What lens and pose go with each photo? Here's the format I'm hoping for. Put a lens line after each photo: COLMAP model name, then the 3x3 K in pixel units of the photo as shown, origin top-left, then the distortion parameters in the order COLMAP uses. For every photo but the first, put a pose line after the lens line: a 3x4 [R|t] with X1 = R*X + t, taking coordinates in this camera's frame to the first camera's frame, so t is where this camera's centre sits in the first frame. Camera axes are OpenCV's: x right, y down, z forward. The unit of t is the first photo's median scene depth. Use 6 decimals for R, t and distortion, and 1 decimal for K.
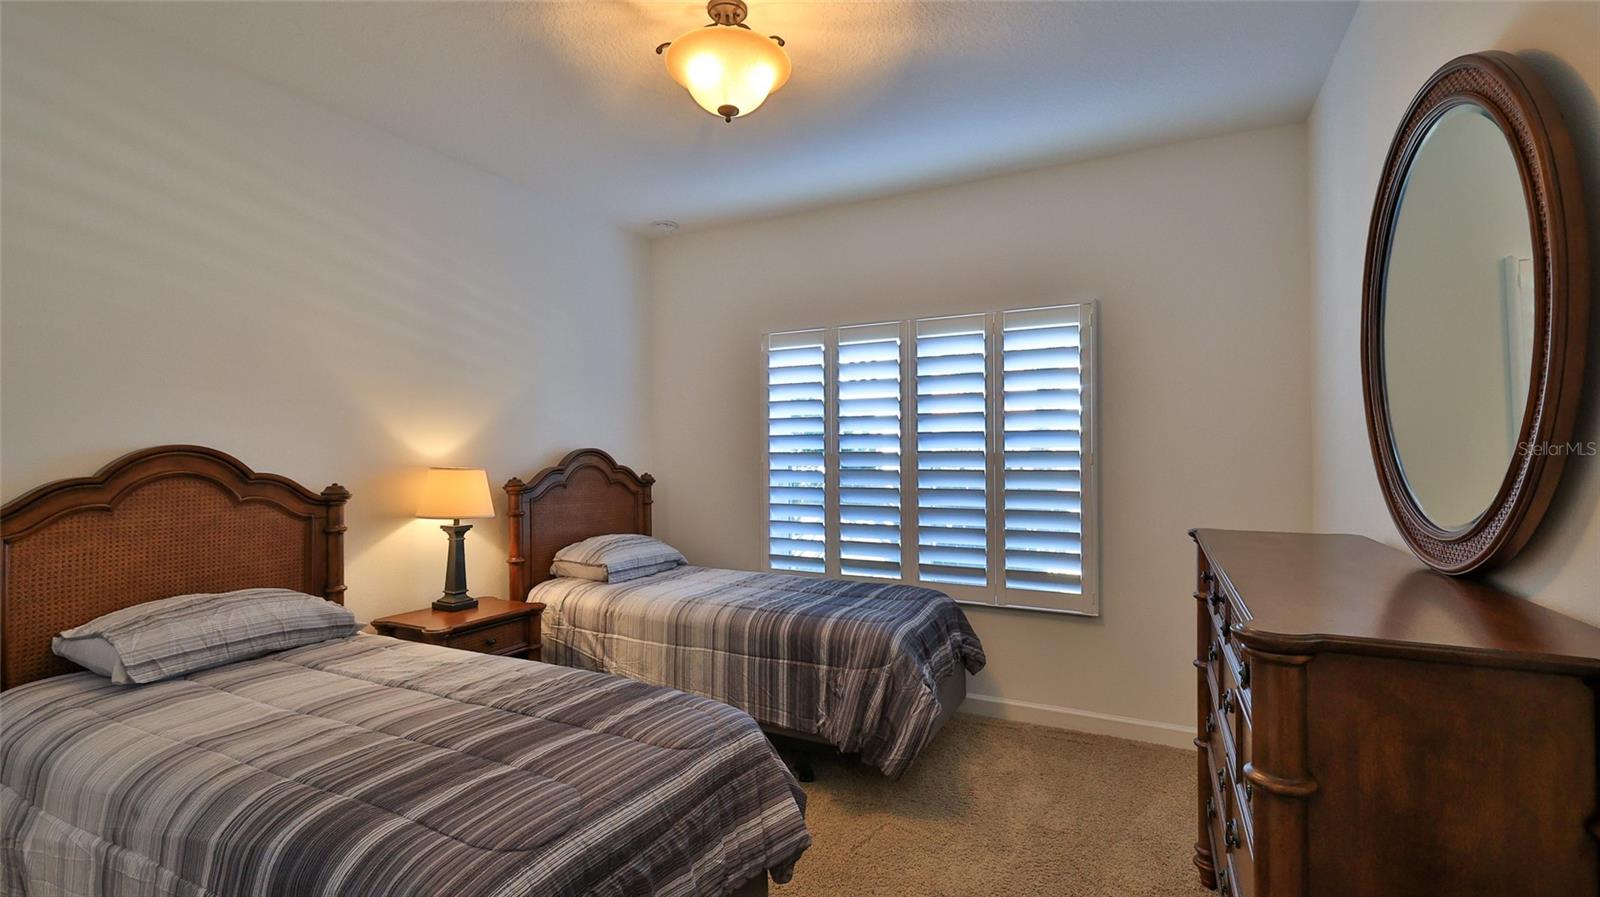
lens RADIAL K [[715.8, 0, 802.0], [0, 715.8, 444.6], [0, 0, 1]] dist [0.000027, 0.000396]
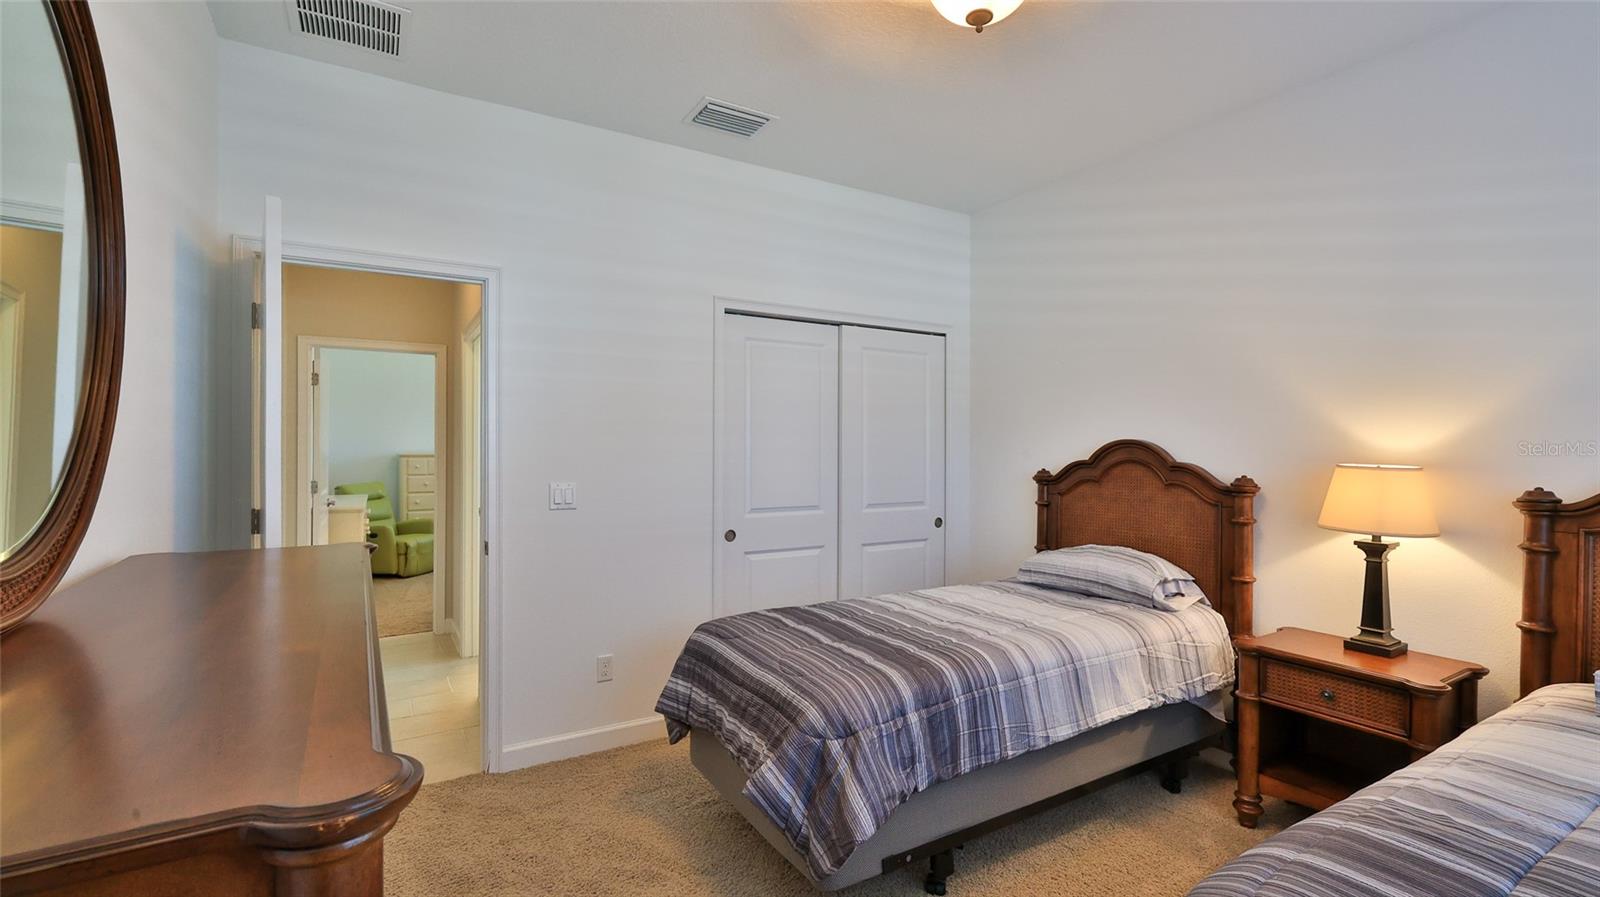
lens RADIAL K [[715.8, 0, 797.6], [0, 715.8, 446.9], [0, 0, 1]] dist [0.000027, 0.000396]
pose [[-0.532663, 0.002068, -0.846325, 0.643719], [0.006231, 0.999979, -0.001479, 0.012440], [0.846305, -0.006061, -0.532665, 1.176633]]
